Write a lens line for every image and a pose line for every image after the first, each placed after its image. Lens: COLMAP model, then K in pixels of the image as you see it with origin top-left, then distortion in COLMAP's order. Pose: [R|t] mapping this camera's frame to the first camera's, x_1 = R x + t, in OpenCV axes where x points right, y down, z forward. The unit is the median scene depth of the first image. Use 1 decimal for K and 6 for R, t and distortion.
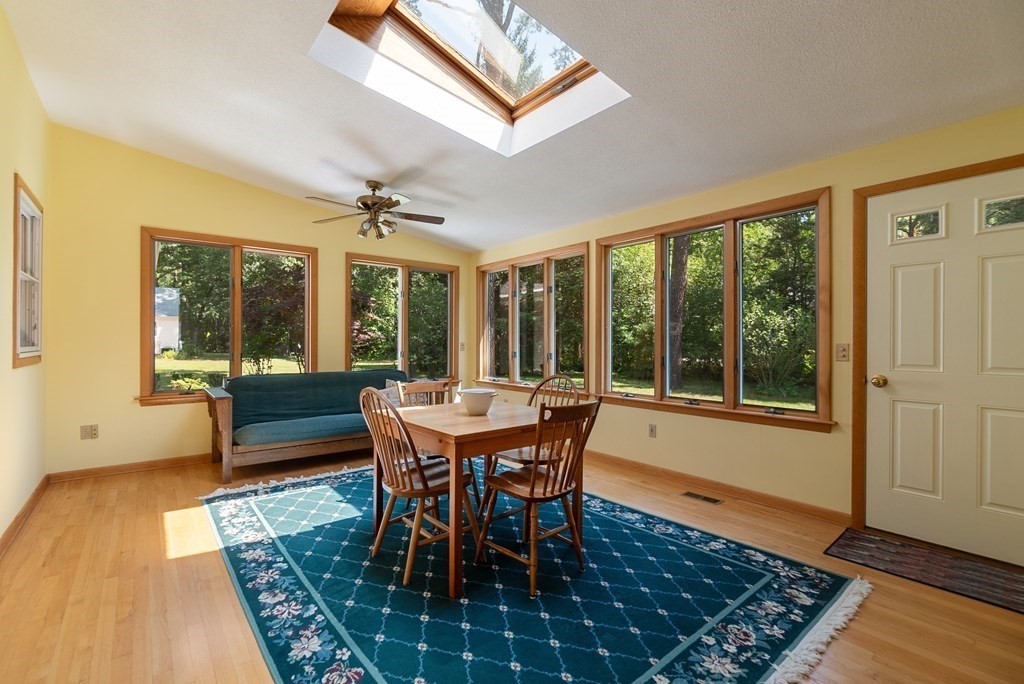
lens RADIAL K [[453.6, 0, 490.3], [0, 453.6, 343.1], [0, 0, 1]] dist [-0.005117, 0.001845]
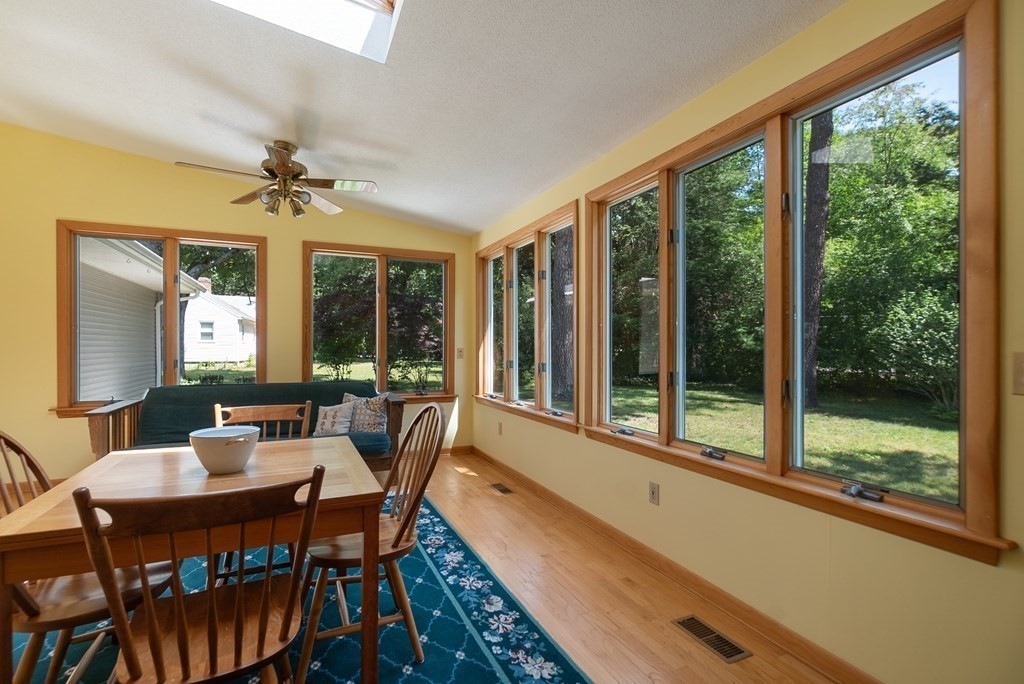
lens RADIAL K [[453.6, 0, 491.3], [0, 453.6, 348.6], [0, 0, 1]] dist [-0.005117, 0.001845]
pose [[0.964637, 0.000838, -0.263580, 0.310287], [-0.000777, 1.000000, 0.000336, -0.001146], [0.263580, -0.000119, 0.964638, 0.358594]]
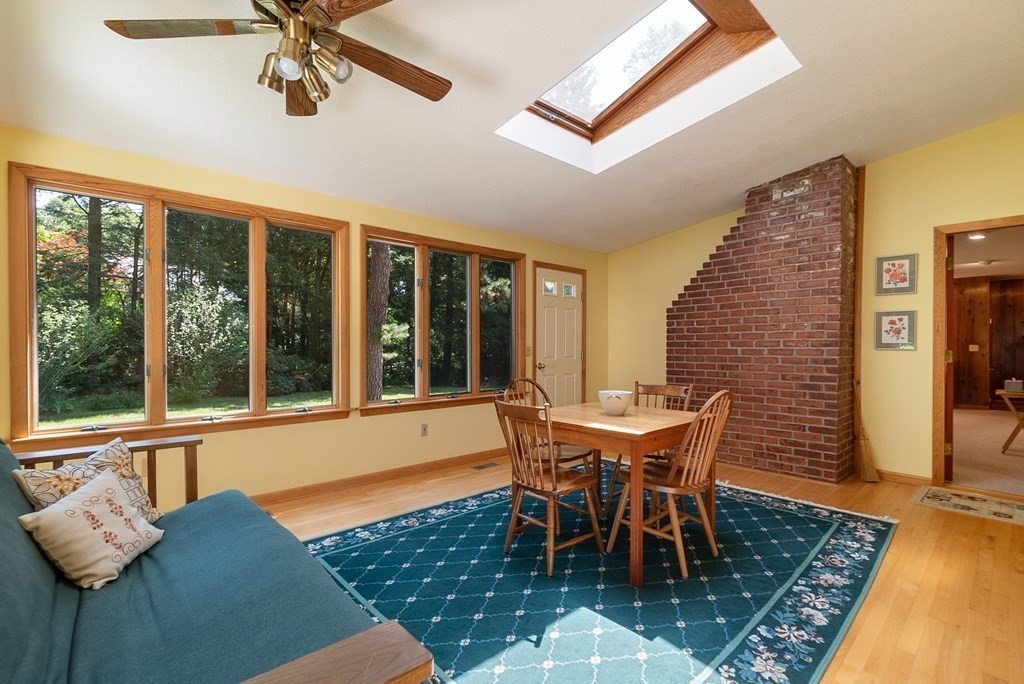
lens RADIAL K [[453.6, 0, 516.6], [0, 453.6, 347.2], [0, 0, 1]] dist [-0.005117, 0.001845]
pose [[-0.082948, -0.002853, 0.996550, -0.715754], [0.003881, 0.999987, 0.003186, -0.000226], [-0.996546, 0.004132, -0.082936, 0.887374]]
